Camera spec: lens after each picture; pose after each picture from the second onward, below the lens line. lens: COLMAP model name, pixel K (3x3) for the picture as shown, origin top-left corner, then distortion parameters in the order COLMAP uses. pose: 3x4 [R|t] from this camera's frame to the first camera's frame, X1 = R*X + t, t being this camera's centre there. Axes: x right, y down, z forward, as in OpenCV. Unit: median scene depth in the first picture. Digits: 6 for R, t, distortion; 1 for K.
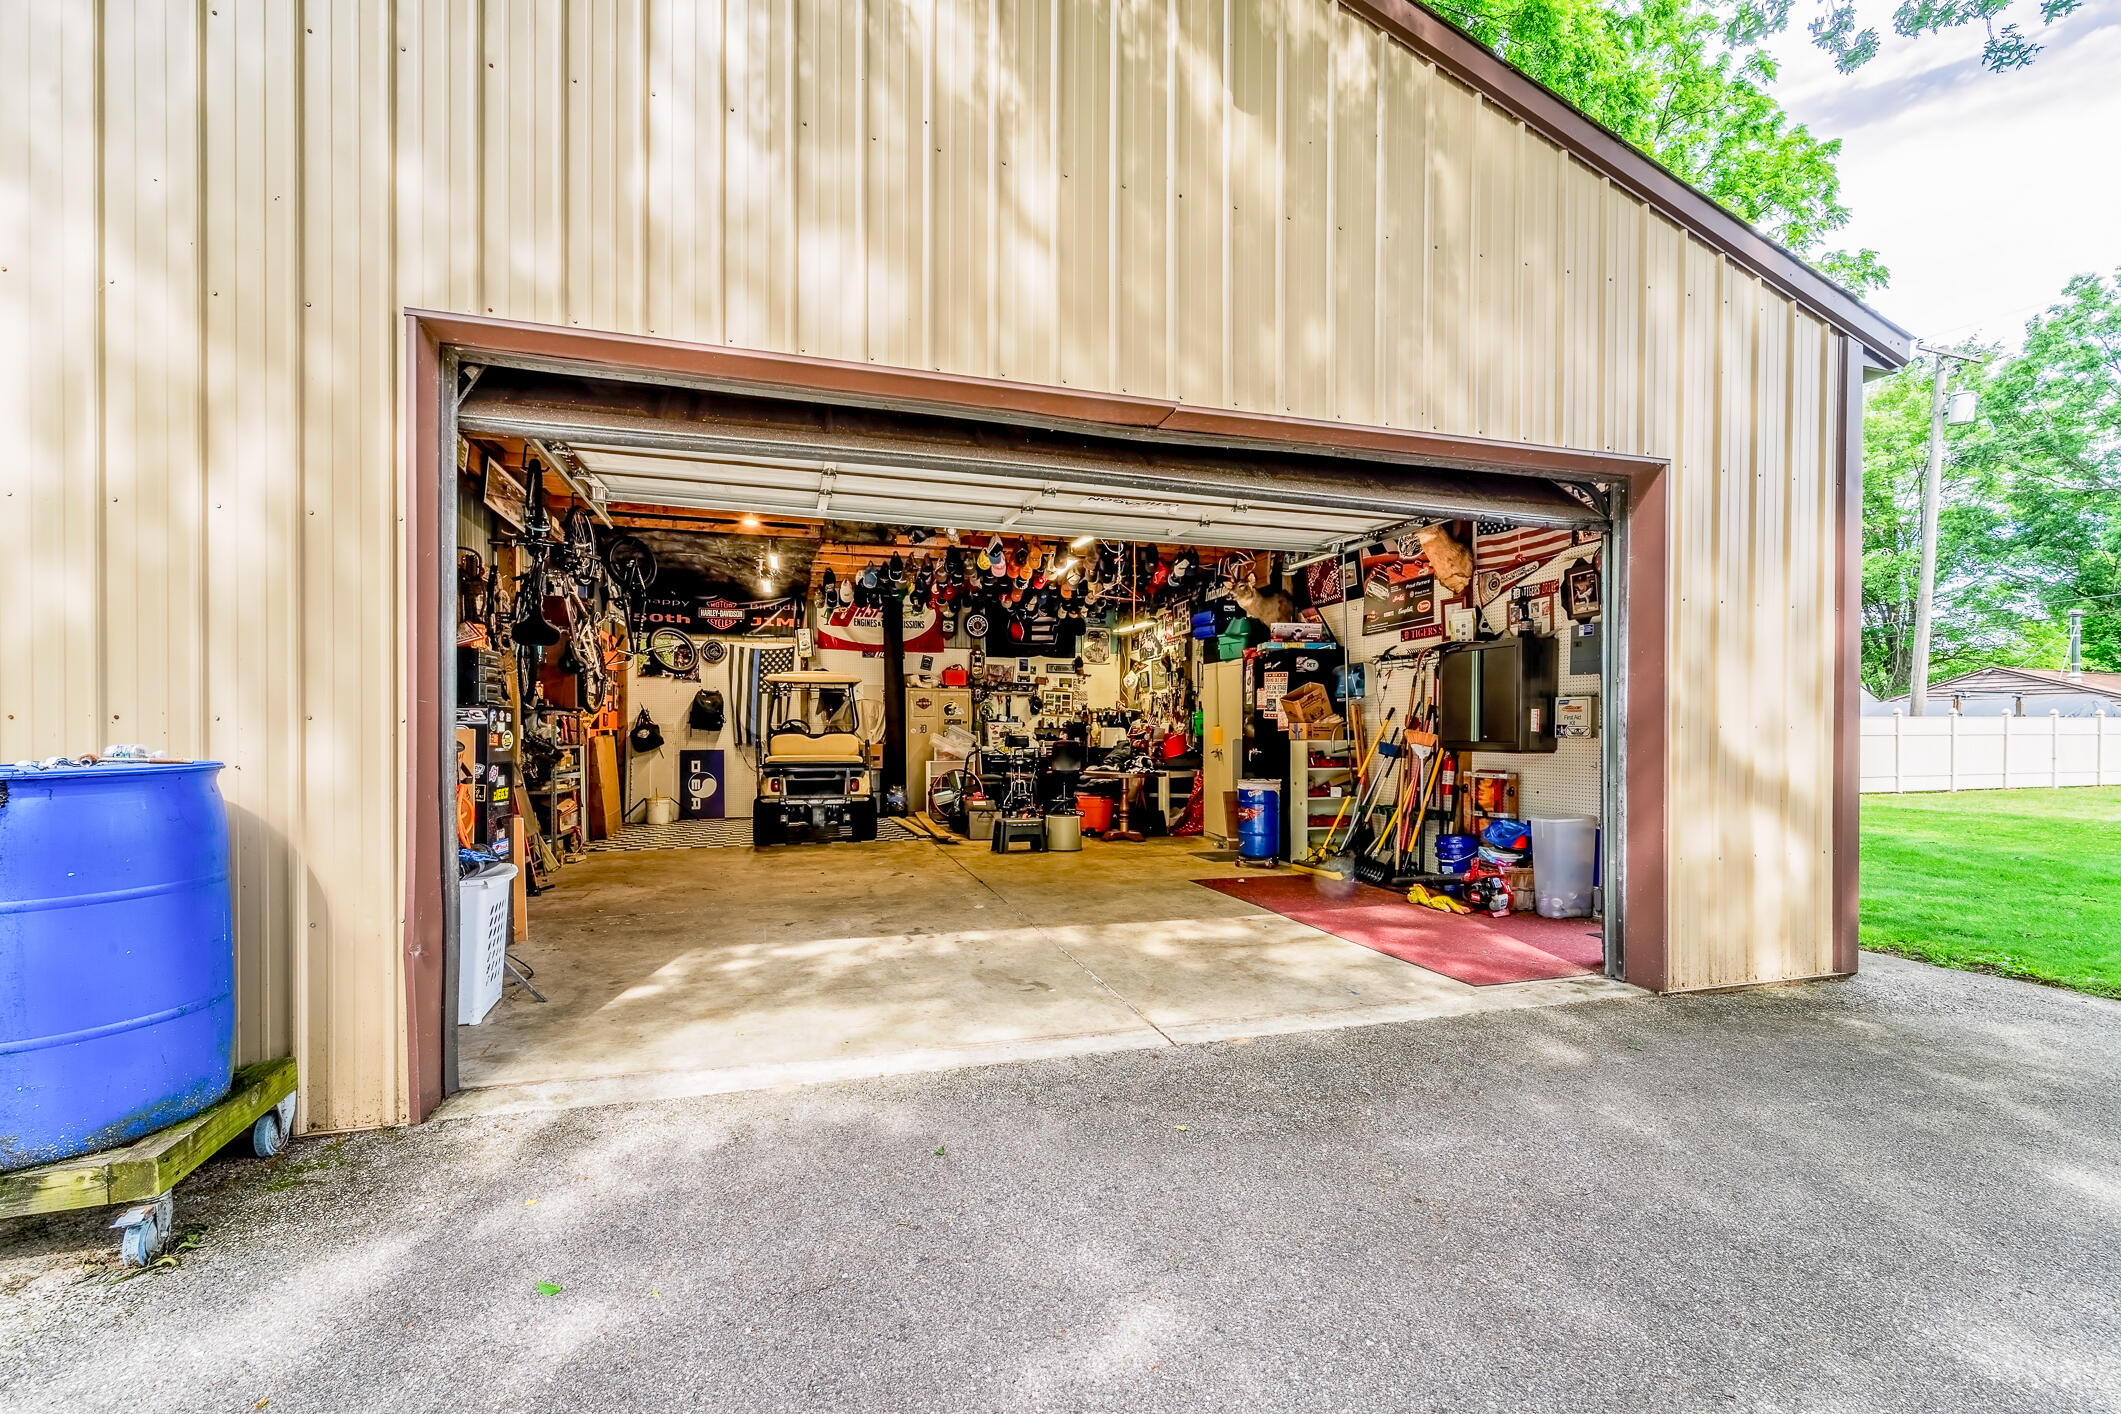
lens RADIAL K [[867.6, 0, 1056.6], [0, 867.6, 726.8], [0, 0, 1]] dist [0.002560, -0.002061]
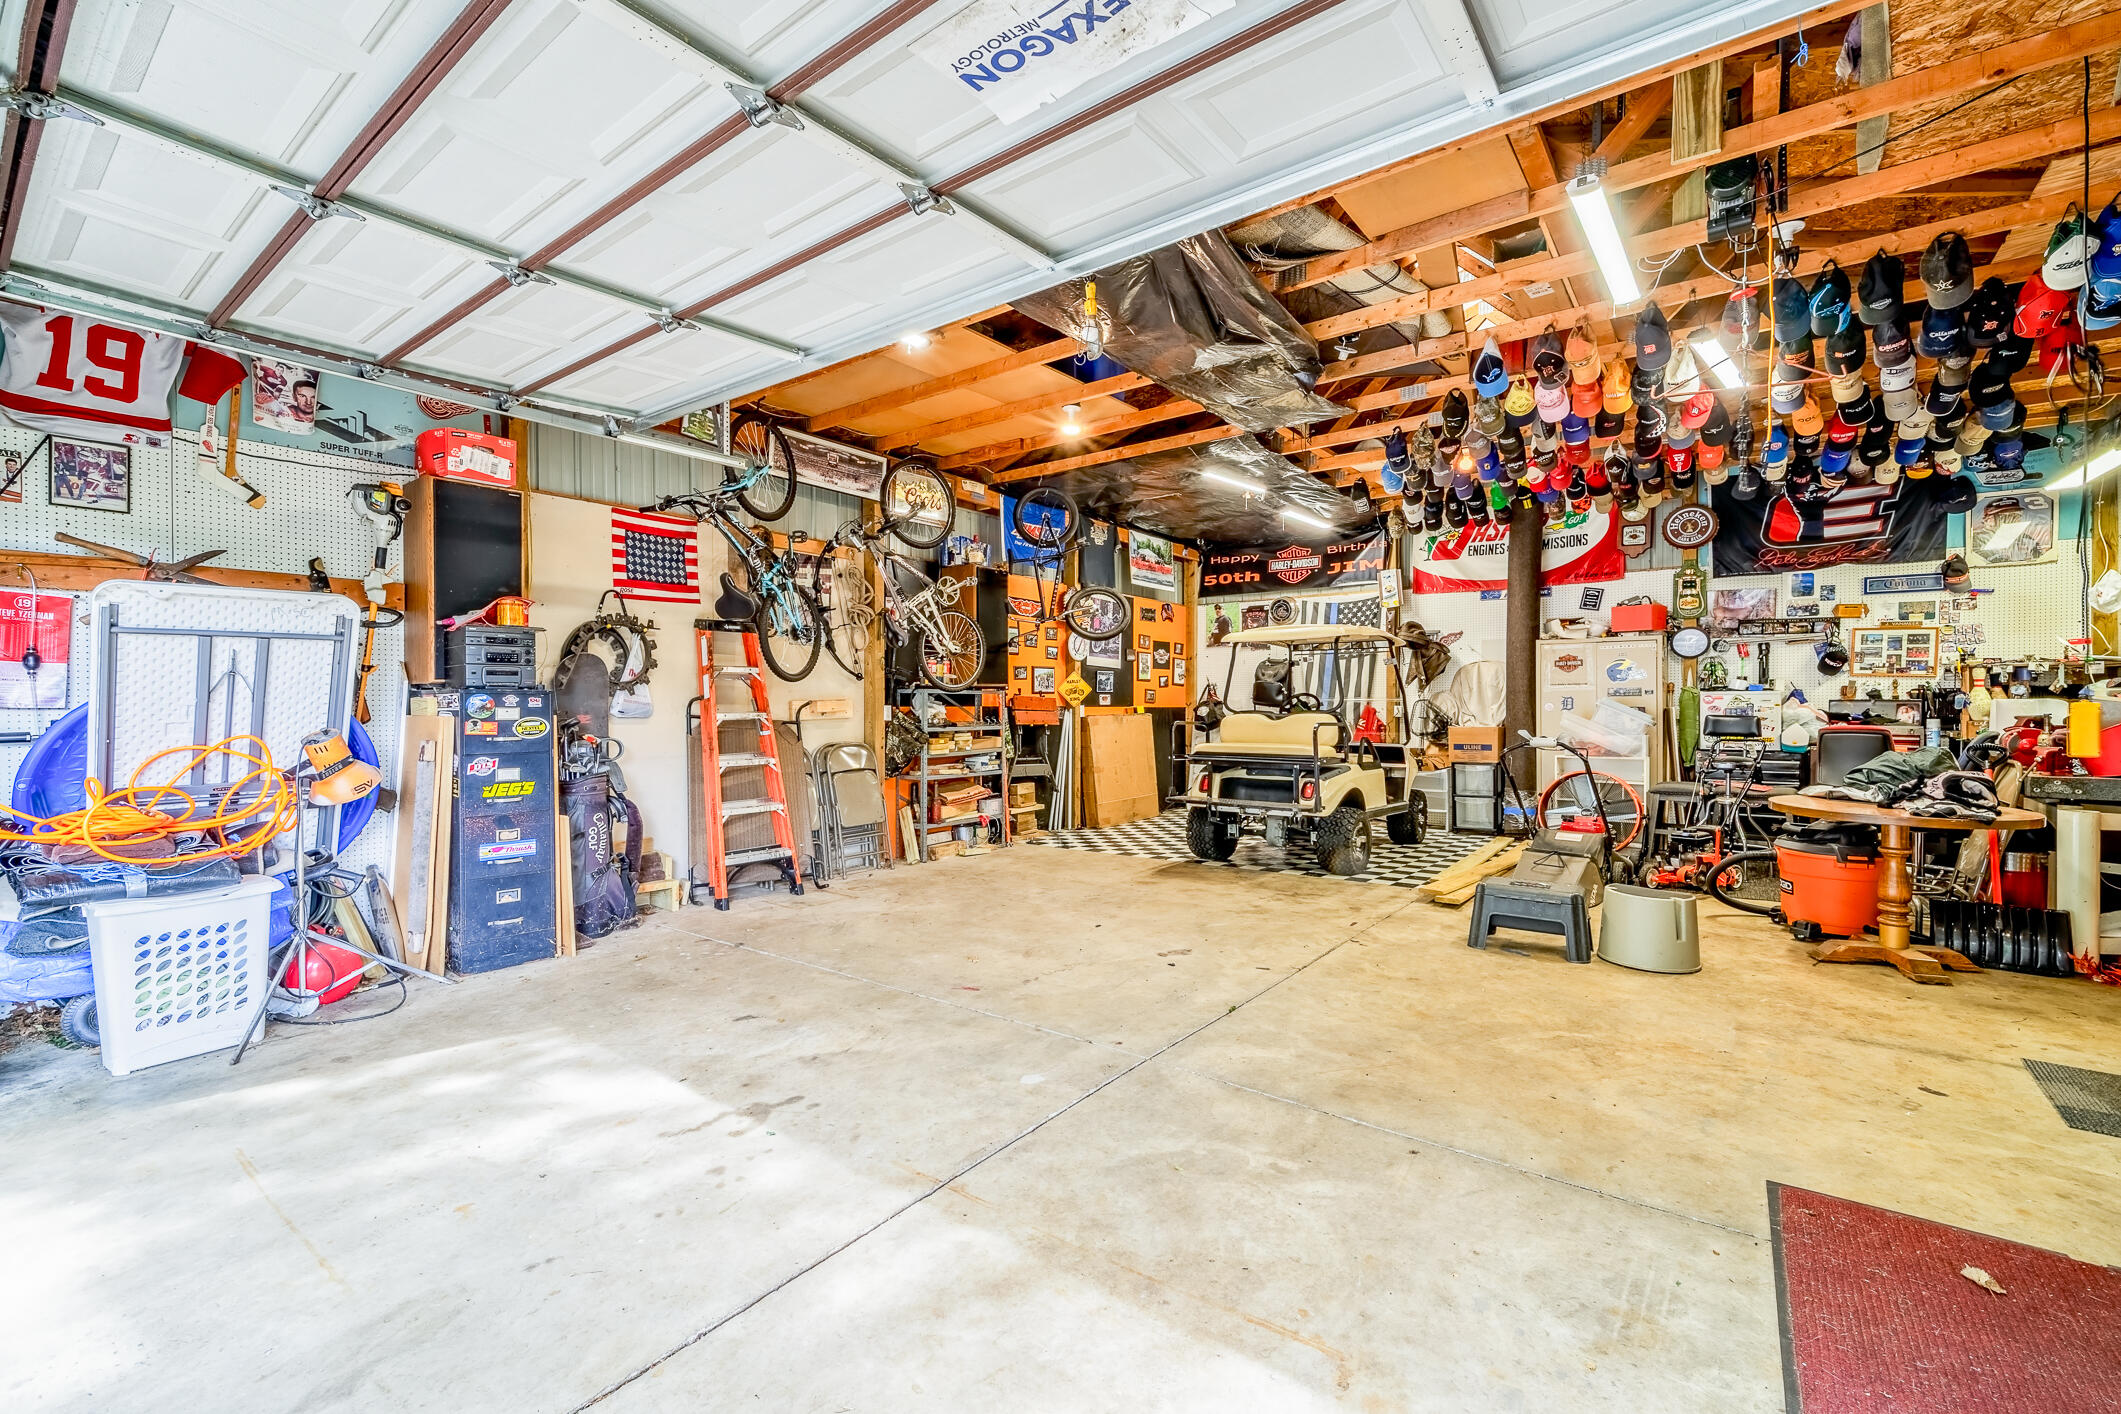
lens RADIAL K [[867.6, 0, 1062.4], [0, 867.6, 699.4], [0, 0, 1]] dist [0.002560, -0.002061]
pose [[0.584461, -0.007487, -0.811387, 0.146611], [0.009583, 0.999951, -0.002325, -0.002806], [0.811365, -0.006417, 0.584504, 0.336671]]
